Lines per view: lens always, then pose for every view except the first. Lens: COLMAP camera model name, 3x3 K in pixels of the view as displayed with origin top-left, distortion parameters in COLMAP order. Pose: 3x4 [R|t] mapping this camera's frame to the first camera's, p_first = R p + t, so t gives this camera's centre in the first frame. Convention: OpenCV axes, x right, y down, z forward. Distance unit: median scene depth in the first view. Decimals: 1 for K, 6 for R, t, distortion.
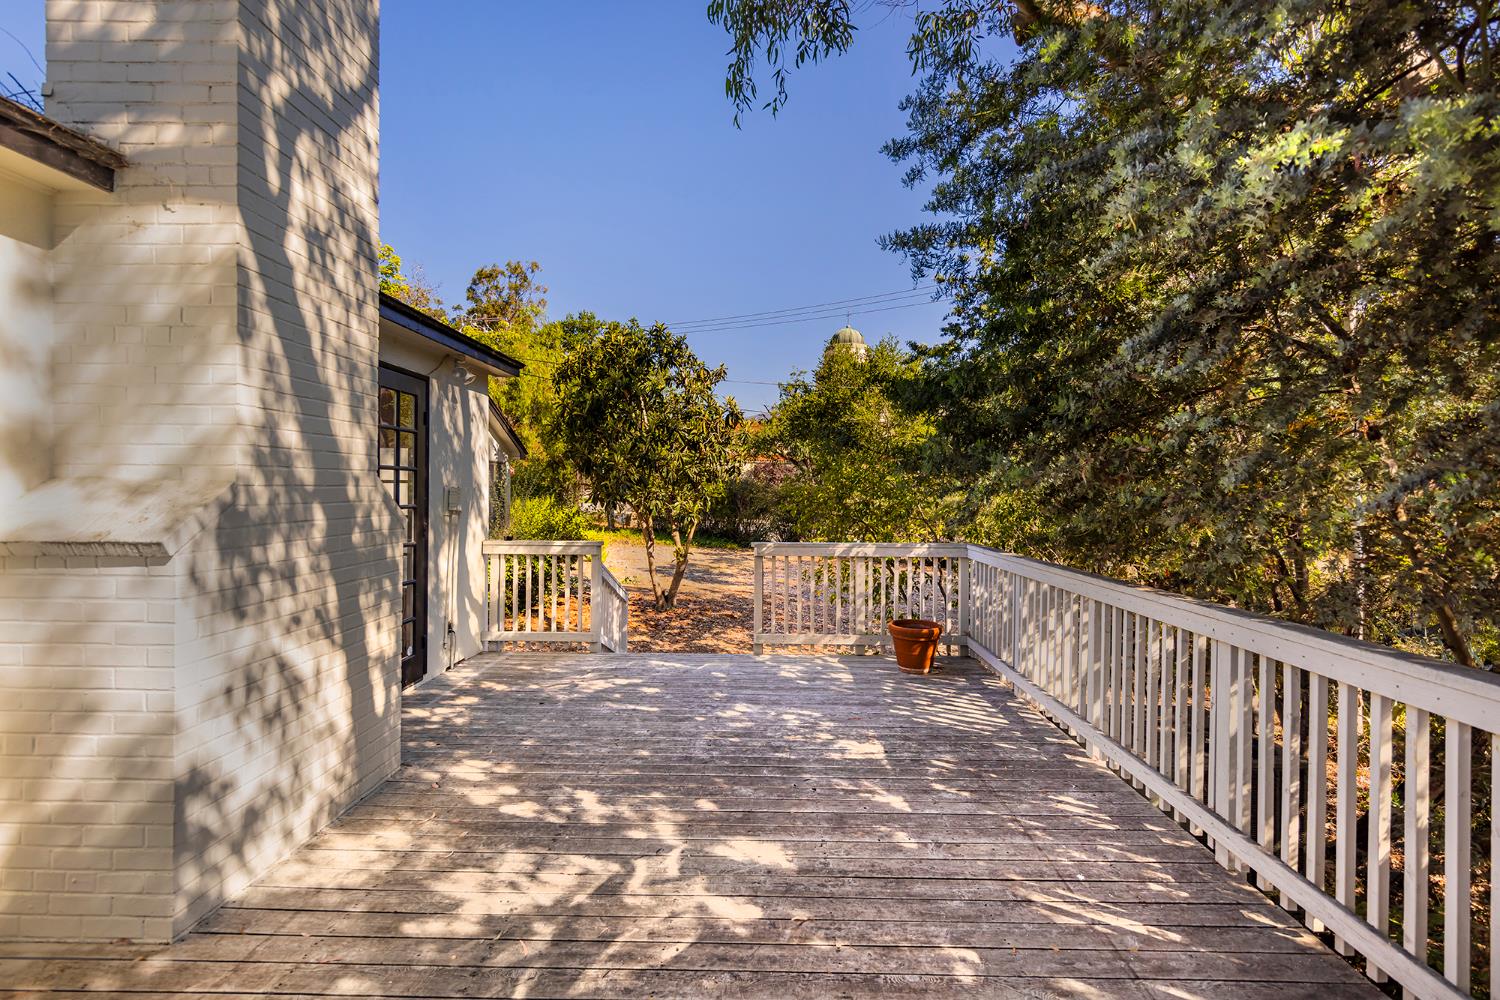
lens RADIAL K [[704.2, 0, 743.1], [0, 704.2, 492.2], [0, 0, 1]] dist [-0.000333, -0.000304]
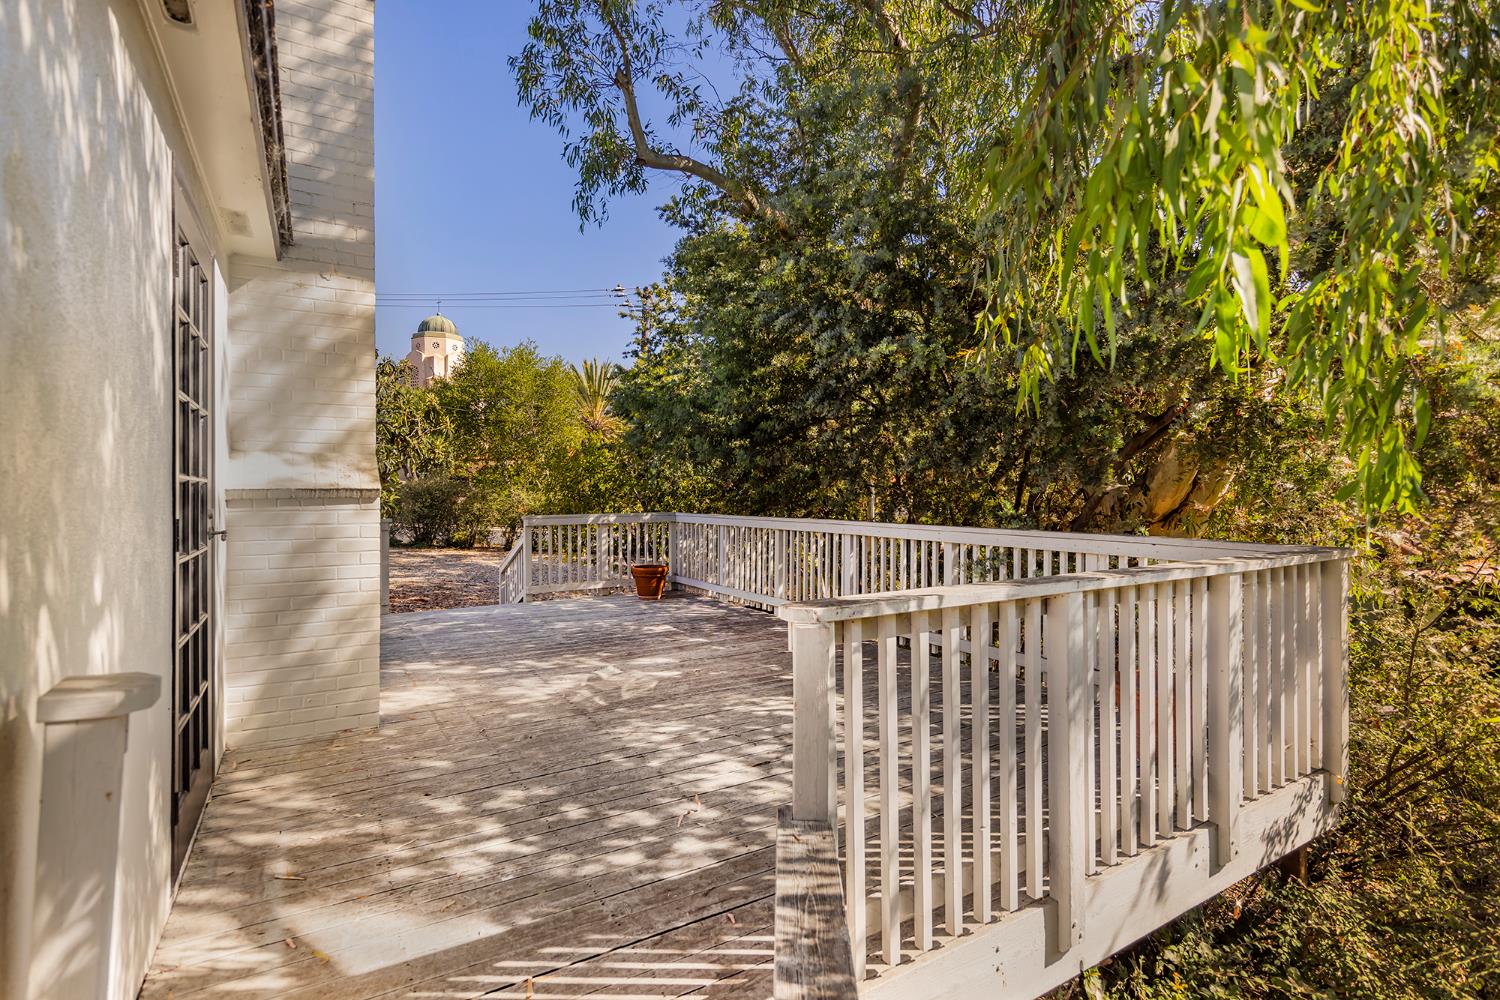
lens RADIAL K [[704.2, 0, 755.5], [0, 704.2, 490.8], [0, 0, 1]] dist [-0.000333, -0.000304]
pose [[0.838200, -0.010046, 0.545270, -0.571635], [0.010645, 0.999941, 0.002060, 0.047361], [-0.545259, 0.004078, 0.838258, -0.527253]]
